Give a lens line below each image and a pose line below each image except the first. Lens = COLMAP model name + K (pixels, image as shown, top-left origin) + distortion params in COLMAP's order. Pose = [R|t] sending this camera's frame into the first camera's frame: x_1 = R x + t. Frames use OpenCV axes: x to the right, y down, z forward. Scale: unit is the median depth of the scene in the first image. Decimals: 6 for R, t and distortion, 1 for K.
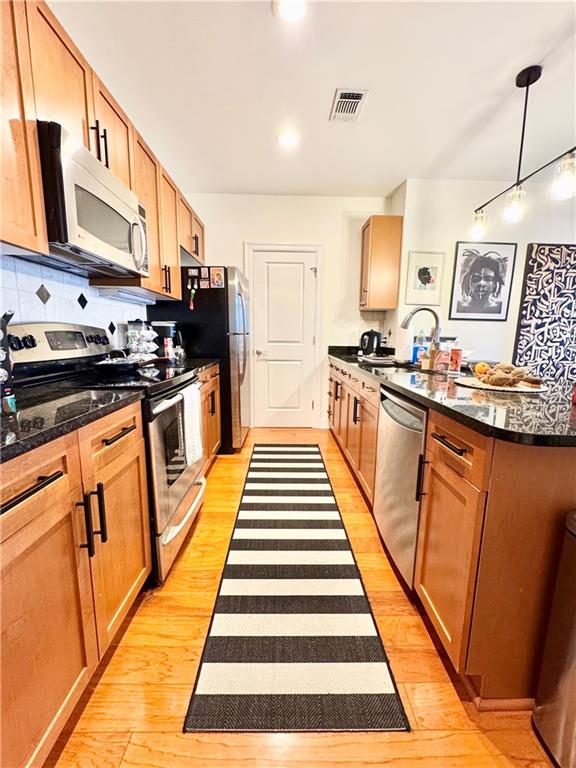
lens RADIAL K [[317.1, 0, 288.0], [0, 317.1, 384.0], [0, 0, 1]] dist [-0.004522, -0.000184]
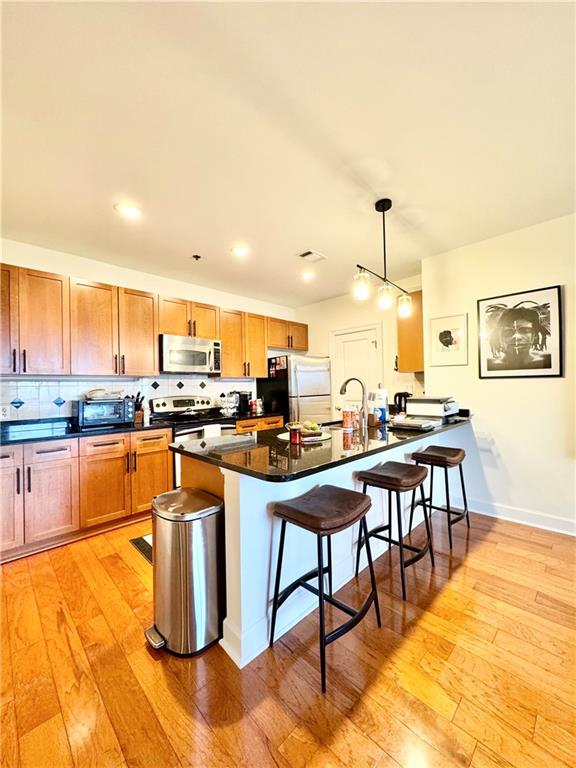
lens RADIAL K [[307.4, 0, 290.1], [0, 307.4, 382.6], [0, 0, 1]] dist [-0.001432, -0.000056]
pose [[0.688723, -0.039725, -0.723935, 0.785327], [-0.083513, 0.987505, -0.133638, -0.022899], [0.720198, 0.152498, 0.676800, -0.020402]]
